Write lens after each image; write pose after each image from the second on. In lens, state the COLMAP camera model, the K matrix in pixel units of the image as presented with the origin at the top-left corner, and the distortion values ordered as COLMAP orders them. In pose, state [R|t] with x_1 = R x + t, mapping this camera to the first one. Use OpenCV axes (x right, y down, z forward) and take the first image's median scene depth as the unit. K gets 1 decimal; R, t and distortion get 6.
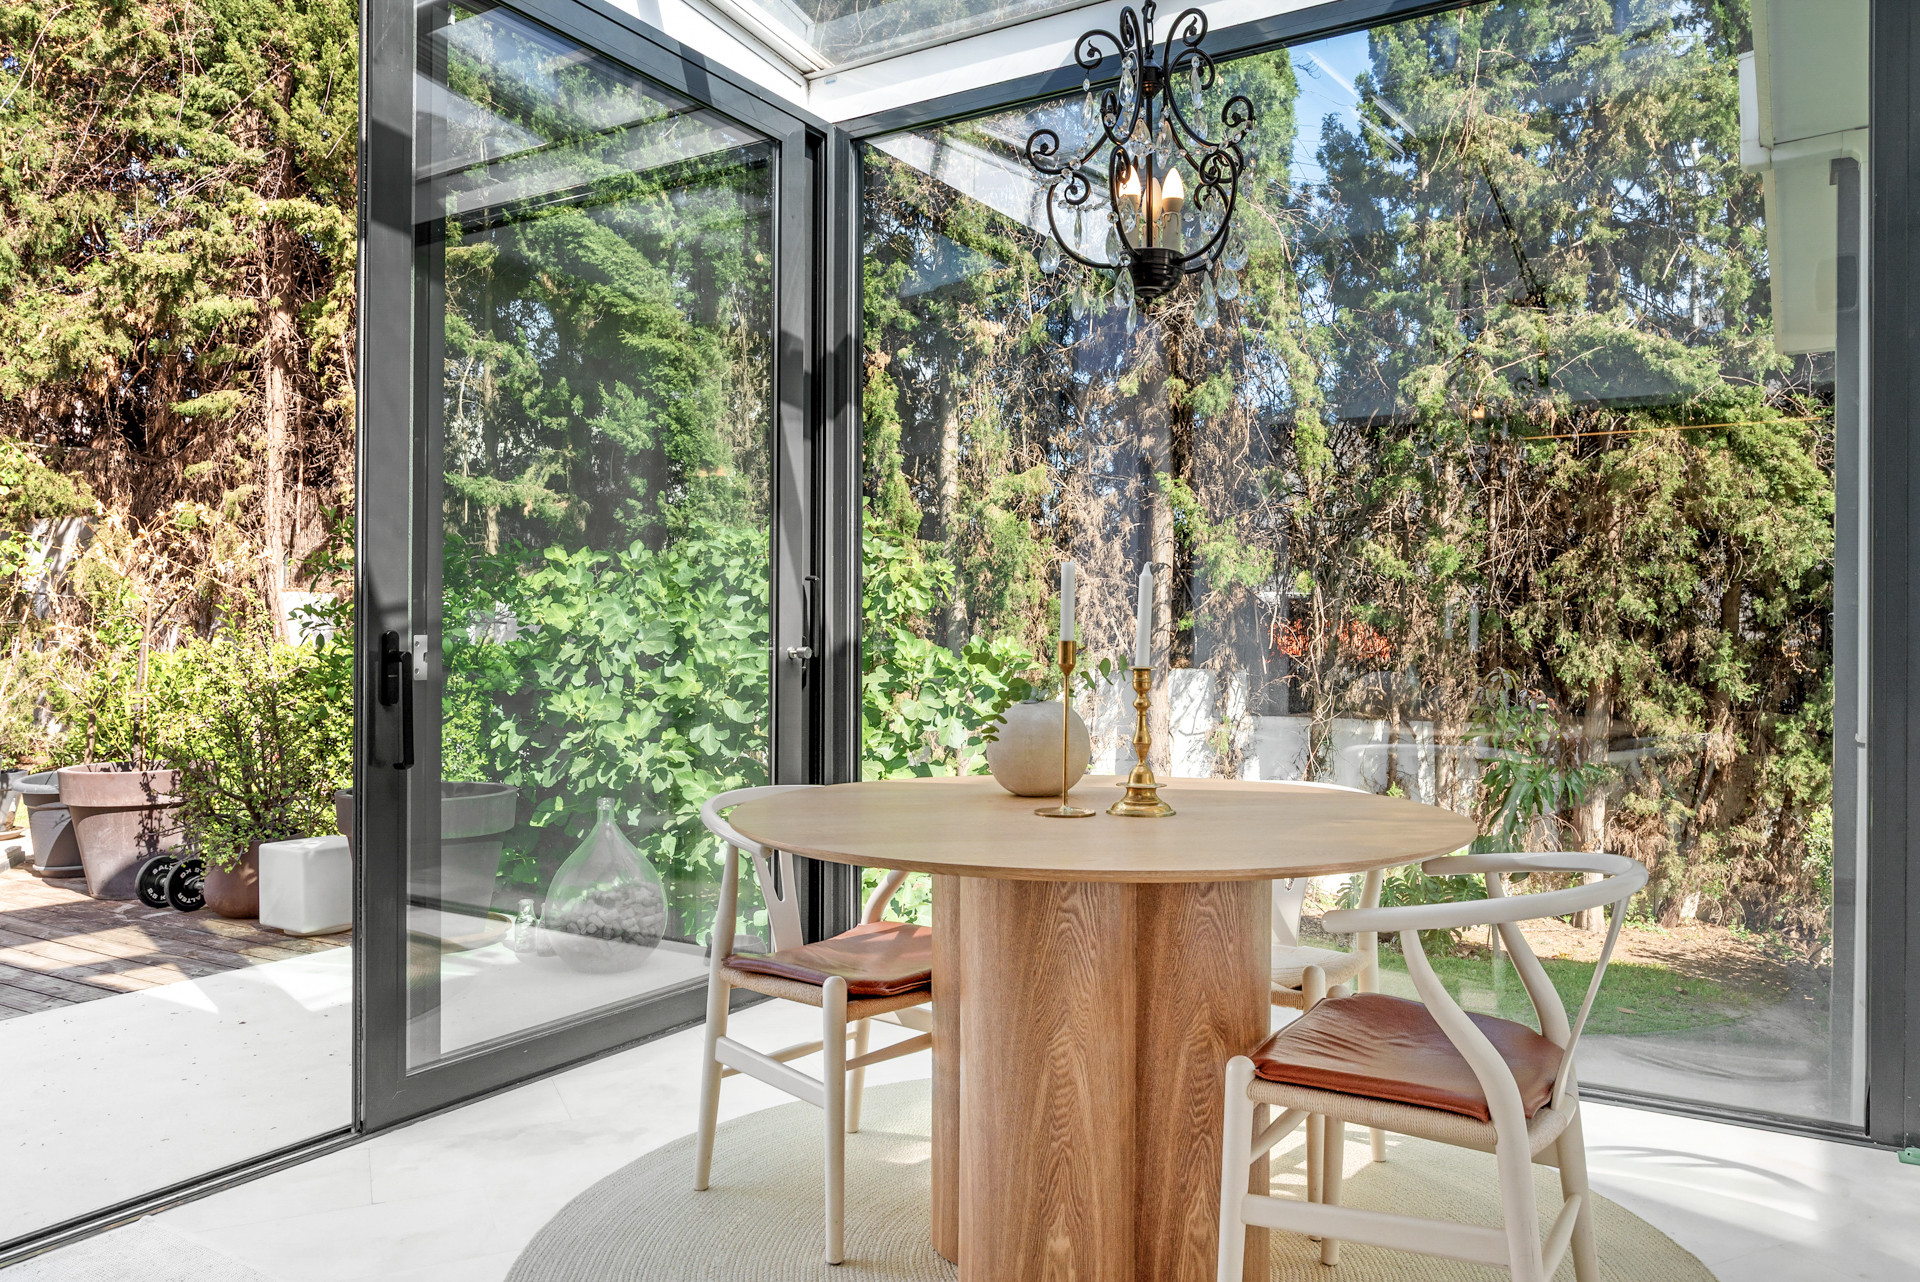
lens RADIAL K [[1285.9, 0, 957.3], [0, 1285.9, 648.8], [0, 0, 1]] dist [0.001320, 0.001560]
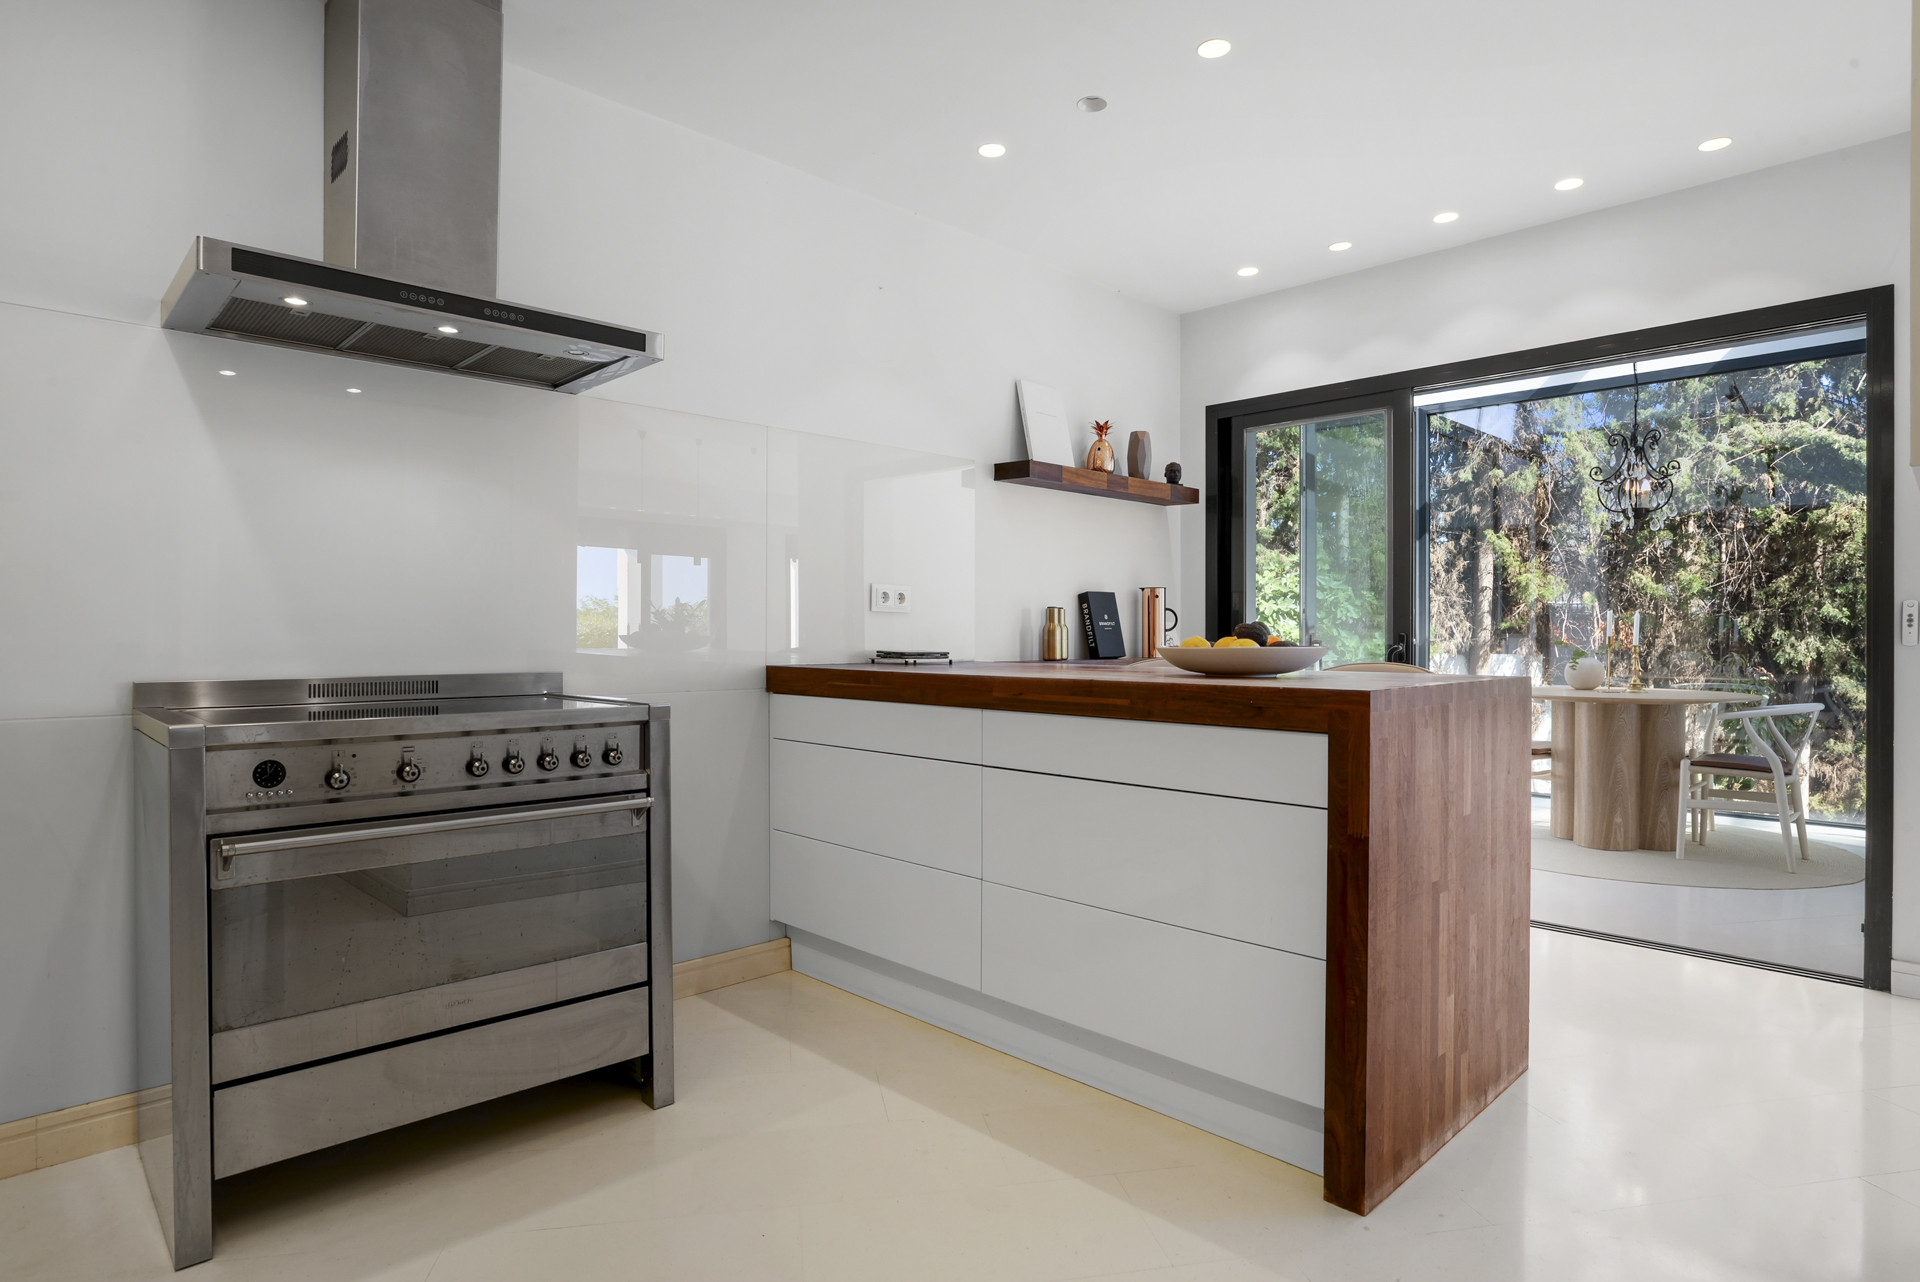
lens RADIAL K [[1044.9, 0, 964.8], [0, 1044.9, 640.6], [0, 0, 1]] dist [-0.002711, 0.006791]
pose [[0.977375, 0.000990, -0.211511, -0.195549], [-0.001563, 0.999996, -0.002542, 0.003475], [0.211507, 0.002815, 0.977372, -0.387174]]
